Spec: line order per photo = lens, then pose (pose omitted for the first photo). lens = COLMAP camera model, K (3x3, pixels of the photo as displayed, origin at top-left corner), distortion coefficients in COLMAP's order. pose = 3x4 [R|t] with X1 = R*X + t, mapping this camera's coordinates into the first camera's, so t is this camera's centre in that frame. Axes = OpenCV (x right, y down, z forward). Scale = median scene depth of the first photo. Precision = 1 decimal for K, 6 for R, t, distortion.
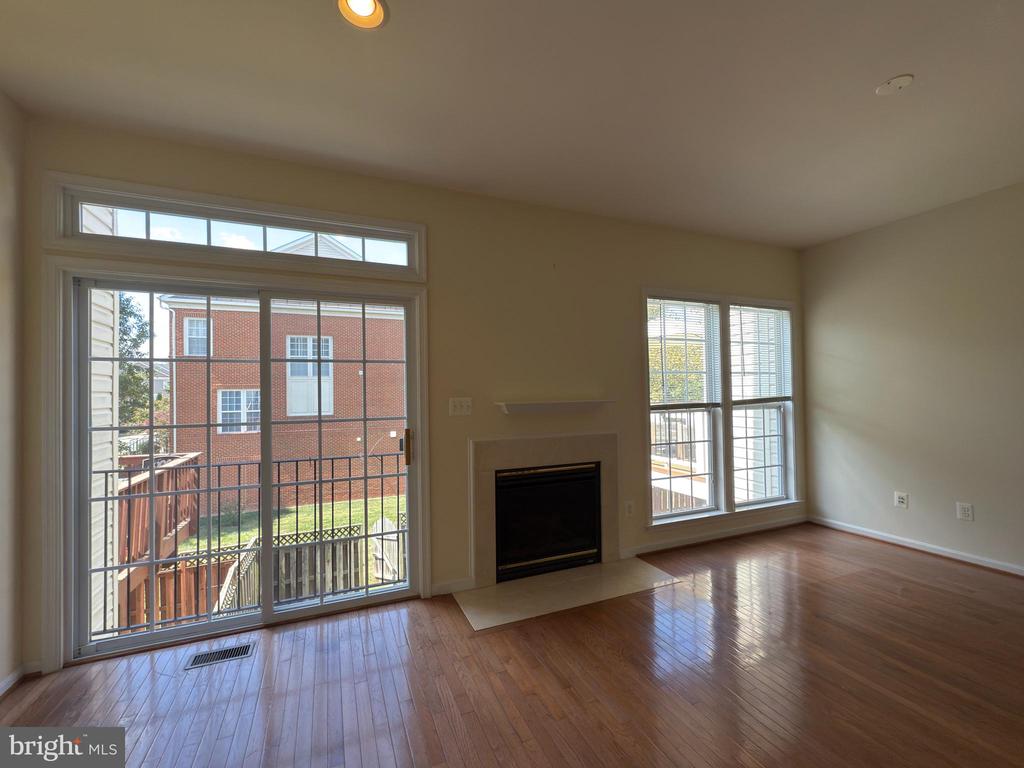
lens RADIAL K [[428.1, 0, 507.9], [0, 428.1, 385.4], [0, 0, 1]] dist [-0.000994, -0.000200]
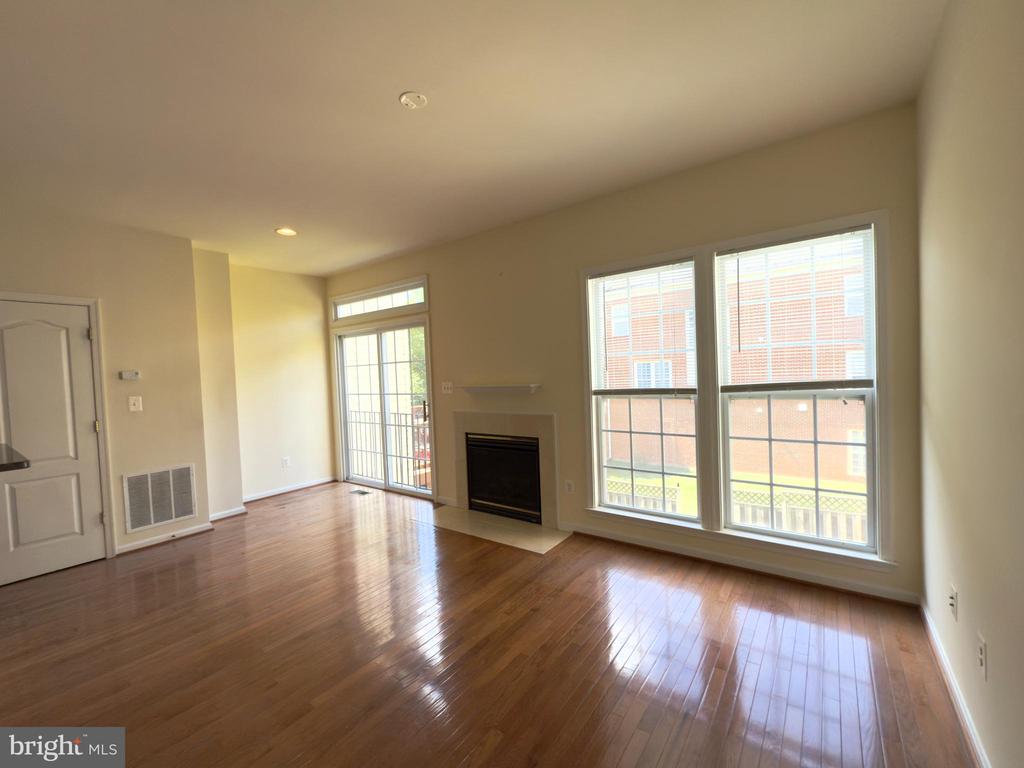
lens RADIAL K [[428.1, 0, 507.9], [0, 428.1, 385.4], [0, 0, 1]] dist [-0.000994, -0.000200]
pose [[0.504386, 0.021496, -0.863211, 1.107417], [0.047199, 0.997509, 0.052419, -0.024194], [0.862188, -0.067182, 0.502115, 0.353749]]
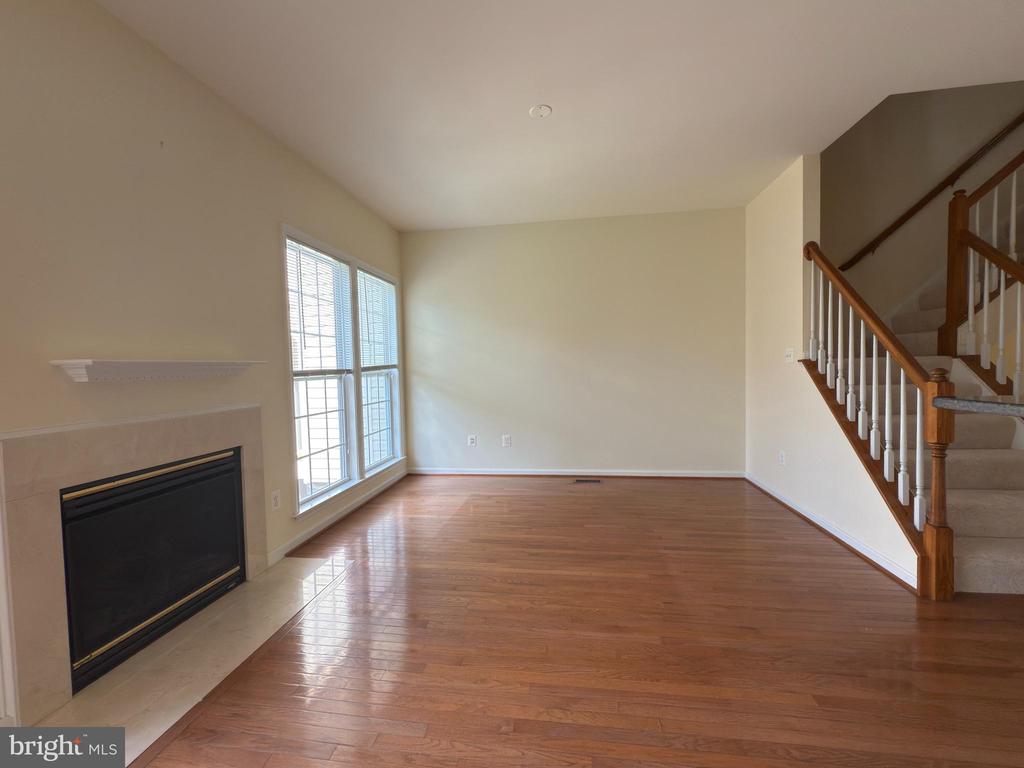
lens RADIAL K [[428.1, 0, 507.9], [0, 428.1, 385.4], [0, 0, 1]] dist [-0.000994, -0.000200]
pose [[0.517469, -0.034084, 0.855023, -0.163046], [0.000700, 0.999223, 0.039409, 0.043650], [-0.855702, -0.019794, 0.517091, 0.224635]]
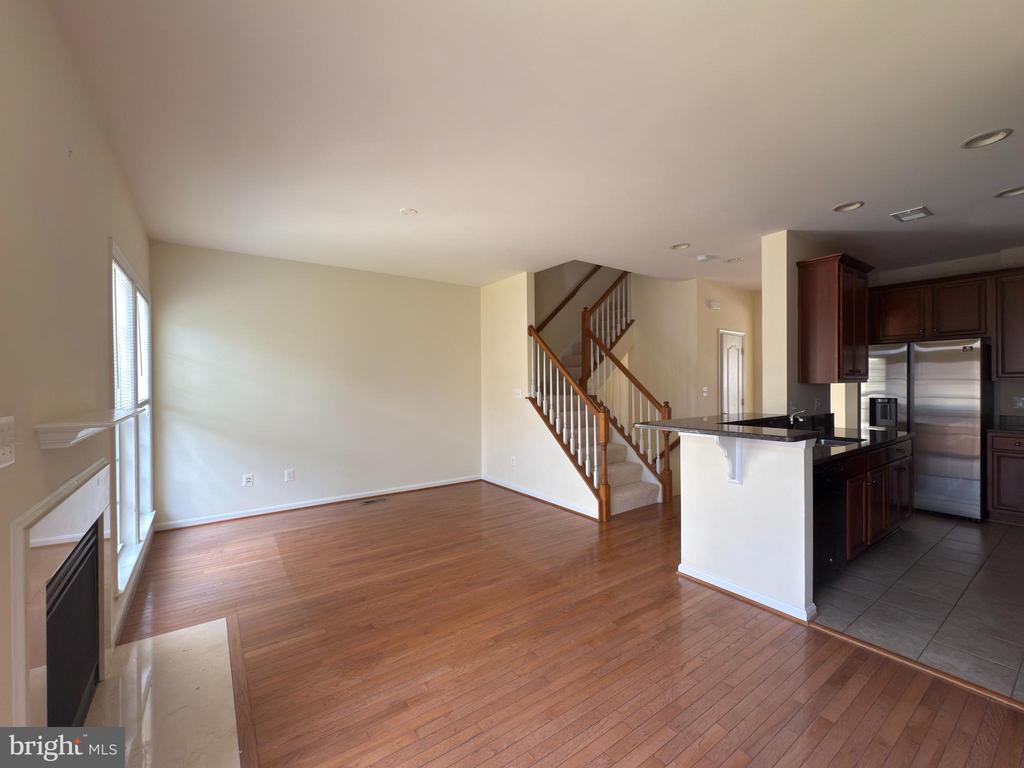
lens RADIAL K [[428.1, 0, 507.9], [0, 428.1, 385.4], [0, 0, 1]] dist [-0.000994, -0.000200]
pose [[-0.218745, 0.010332, 0.975727, -0.473025], [-0.008646, 0.999884, -0.012526, 0.002231], [-0.975744, -0.011177, -0.218630, 0.555071]]
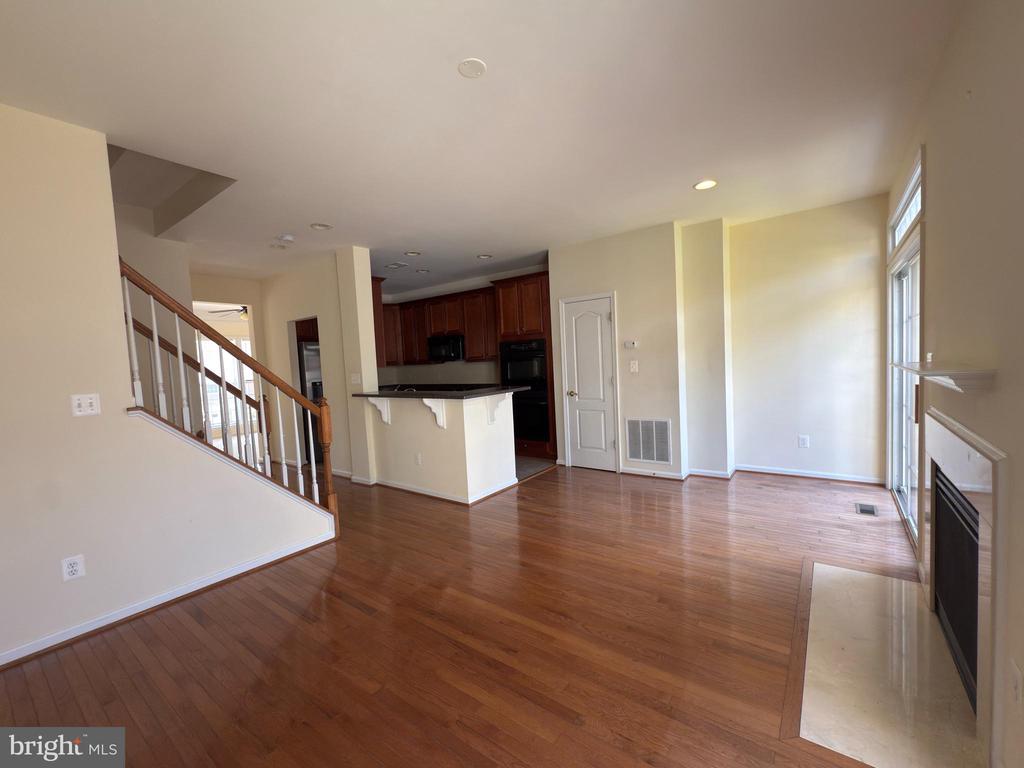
lens RADIAL K [[428.1, 0, 507.9], [0, 428.1, 385.4], [0, 0, 1]] dist [-0.000994, -0.000200]
pose [[-0.862145, 0.085277, -0.499433, 0.793264], [0.069853, 0.996327, 0.049537, -0.002972], [0.501822, 0.007821, -0.864935, 1.085268]]
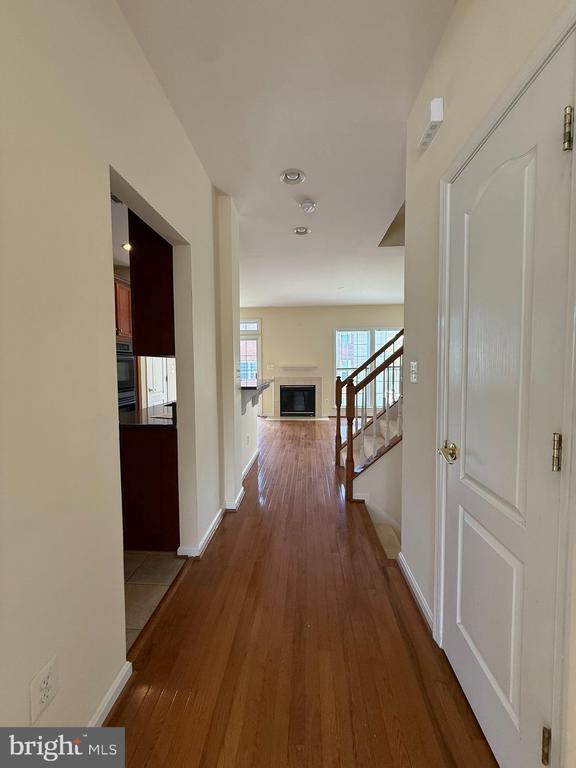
lens RADIAL K [[321.1, 0, 289.4], [0, 321.1, 381.5], [0, 0, 1]] dist [-0.000994, -0.000200]
pose [[0.892612, 0.031783, -0.449704, 1.070975], [0.003236, 0.997034, 0.076889, -0.032801], [0.450814, -0.070087, 0.889862, -1.156976]]
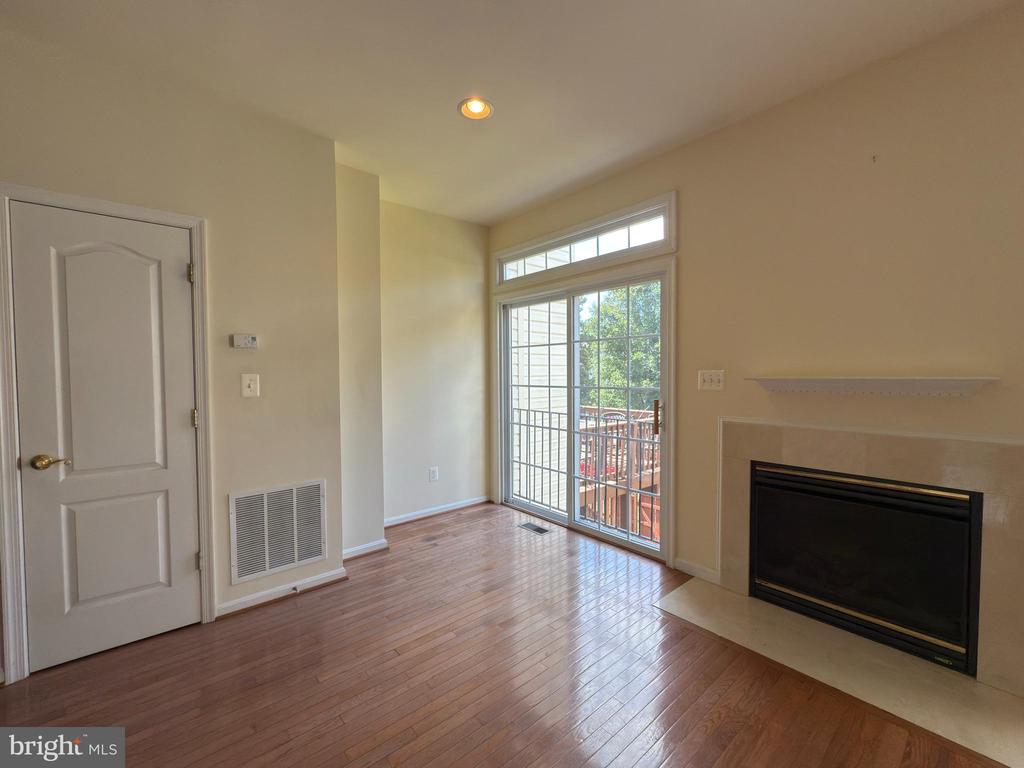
lens RADIAL K [[428.1, 0, 507.9], [0, 428.1, 385.4], [0, 0, 1]] dist [-0.000994, -0.000200]
pose [[0.300620, 0.041351, -0.952847, 0.517146], [0.019029, 0.998601, 0.049341, 0.006983], [0.953554, -0.032964, 0.299413, 0.277257]]
